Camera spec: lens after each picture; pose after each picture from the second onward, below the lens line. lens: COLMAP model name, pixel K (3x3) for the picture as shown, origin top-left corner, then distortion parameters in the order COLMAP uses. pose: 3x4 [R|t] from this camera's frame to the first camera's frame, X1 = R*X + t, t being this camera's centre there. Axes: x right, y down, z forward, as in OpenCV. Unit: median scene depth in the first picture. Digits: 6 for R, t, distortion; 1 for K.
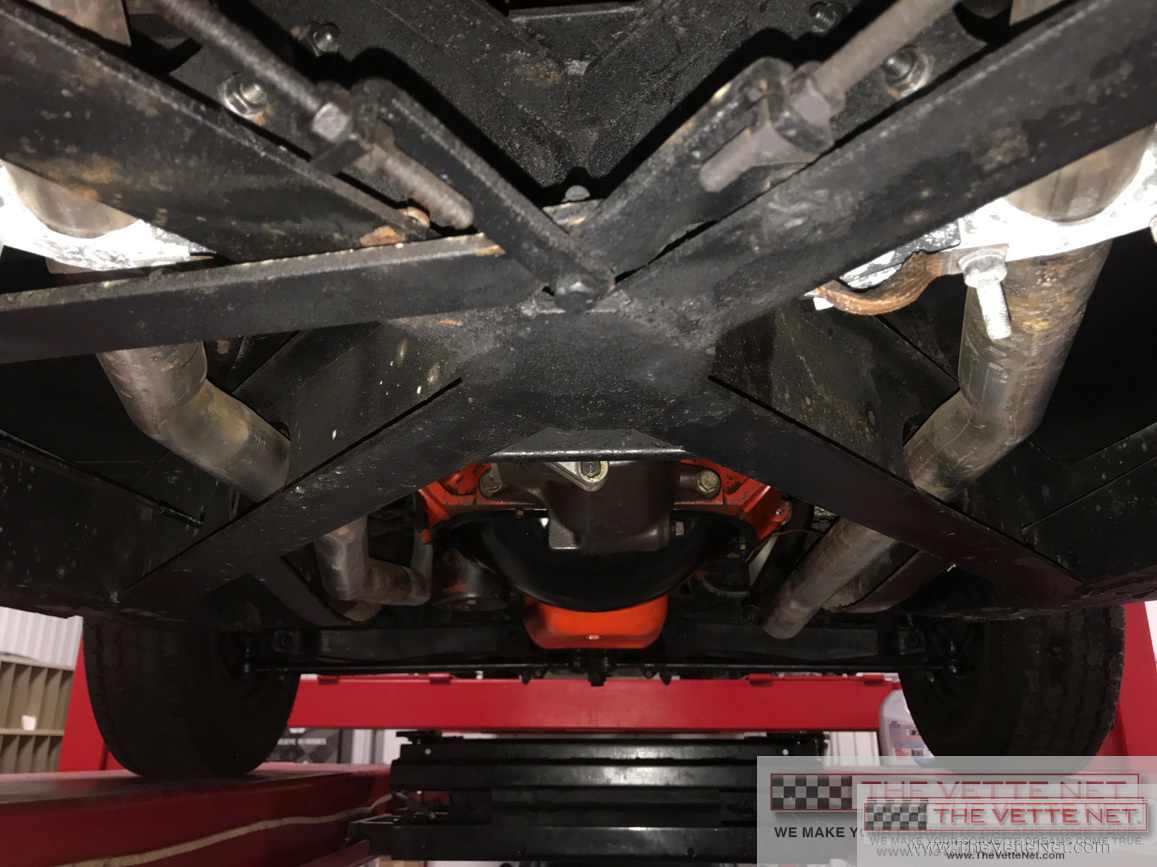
lens RADIAL K [[937.7, 0, 571.7], [0, 937.7, 430.1], [0, 0, 1]] dist [0.012409, -0.007752]
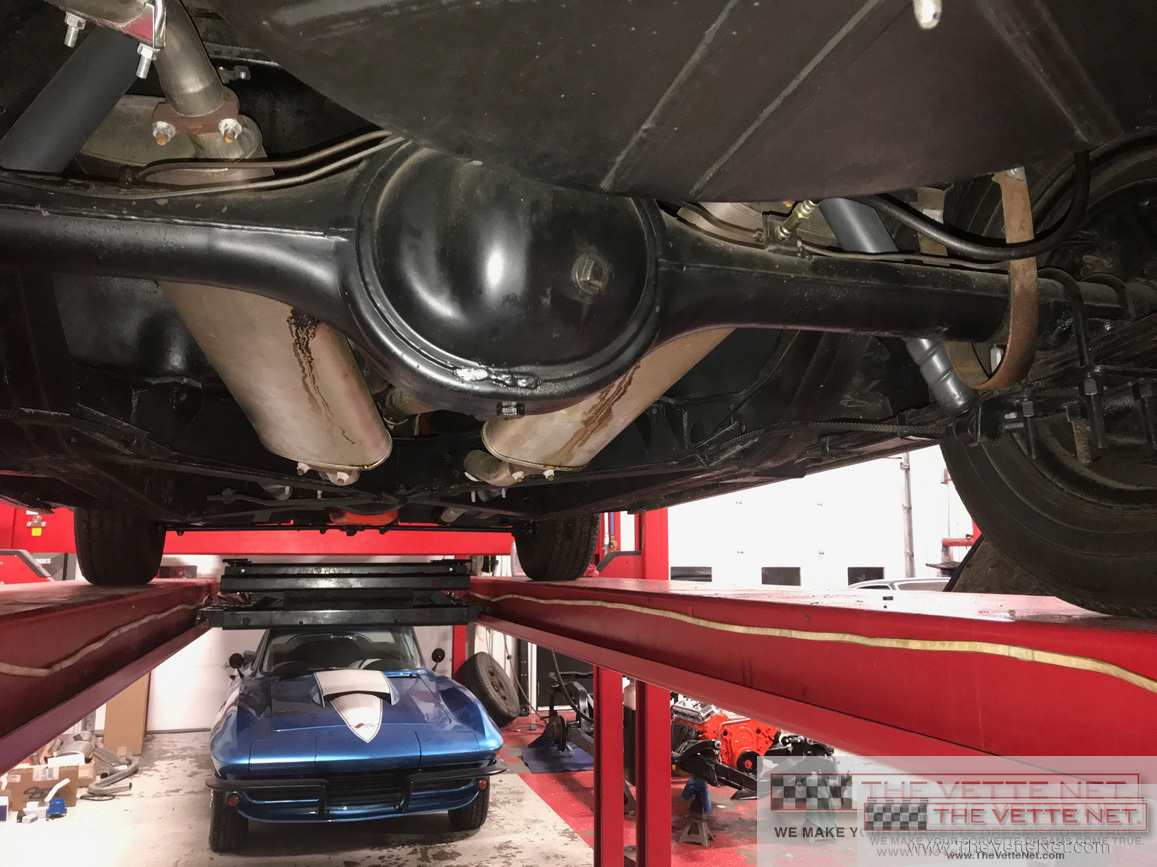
lens RADIAL K [[937.7, 0, 581.6], [0, 937.7, 433.9], [0, 0, 1]] dist [0.012409, -0.007752]
pose [[0.946914, 0.039652, 0.319033, -0.180625], [-0.098663, 0.980319, 0.170997, -0.364486], [-0.305974, -0.193396, 0.932190, -1.051887]]
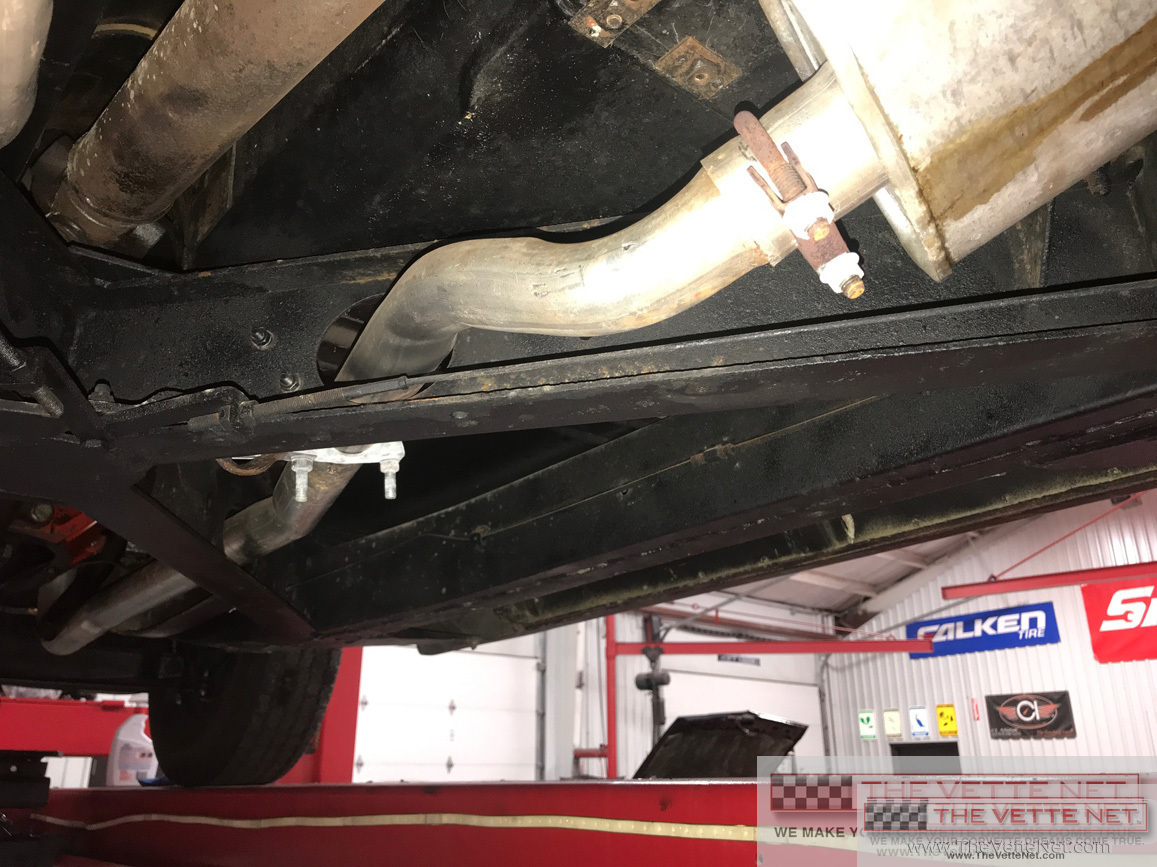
lens RADIAL K [[937.7, 0, 575.6], [0, 937.7, 426.5], [0, 0, 1]] dist [0.012409, -0.007752]
pose [[0.728348, 0.235089, 0.643616, -0.100771], [-0.210693, 0.970633, -0.116106, -0.034436], [-0.652011, -0.051039, 0.756490, -0.200932]]
